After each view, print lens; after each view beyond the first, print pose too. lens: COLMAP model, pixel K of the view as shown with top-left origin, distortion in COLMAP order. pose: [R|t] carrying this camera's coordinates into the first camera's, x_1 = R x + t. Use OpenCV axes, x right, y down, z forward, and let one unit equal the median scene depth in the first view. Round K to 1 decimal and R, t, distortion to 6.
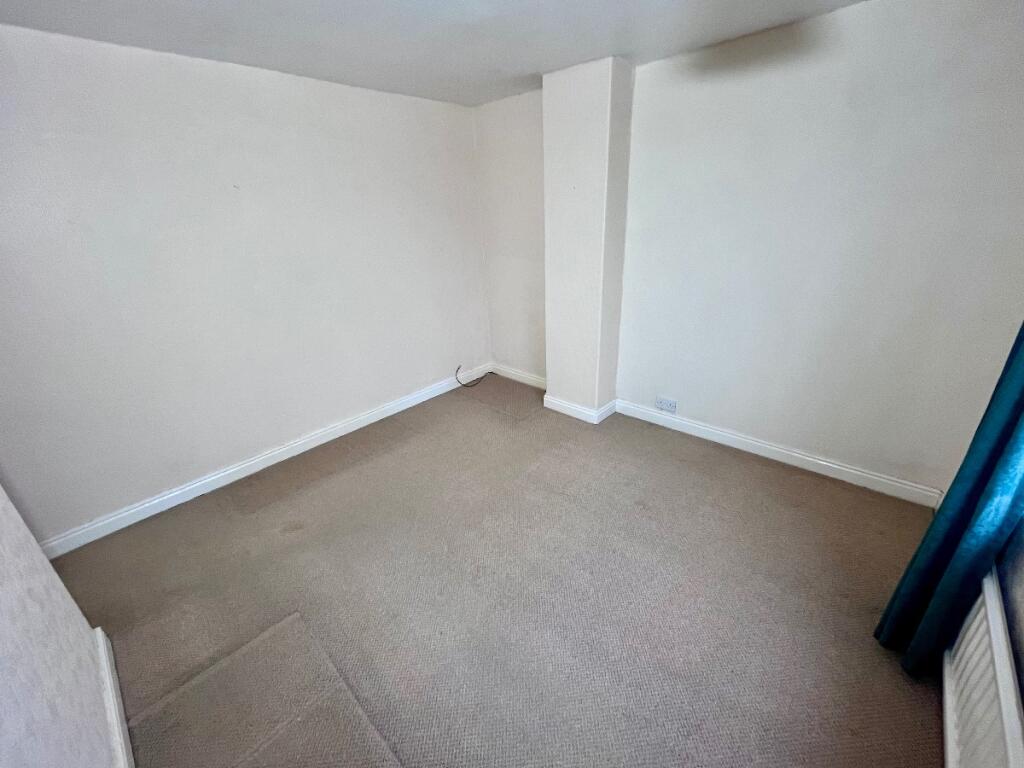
lens RADIAL K [[411.6, 0, 510.3], [0, 411.6, 381.2], [0, 0, 1]] dist [-0.001371, -0.000230]
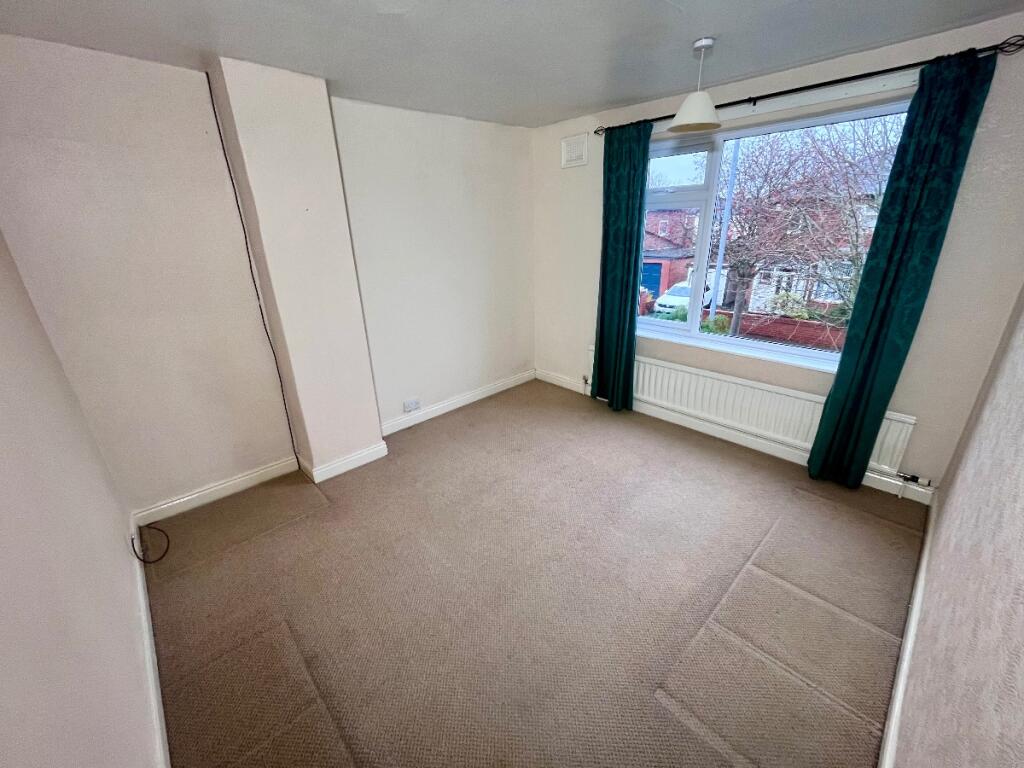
lens RADIAL K [[411.6, 0, 510.3], [0, 411.6, 381.2], [0, 0, 1]] dist [-0.001371, -0.000230]
pose [[0.057260, -0.321060, 0.945326, -0.635336], [0.393940, 0.877315, 0.274100, -0.198481], [-0.917351, 0.356707, 0.176713, 0.517319]]
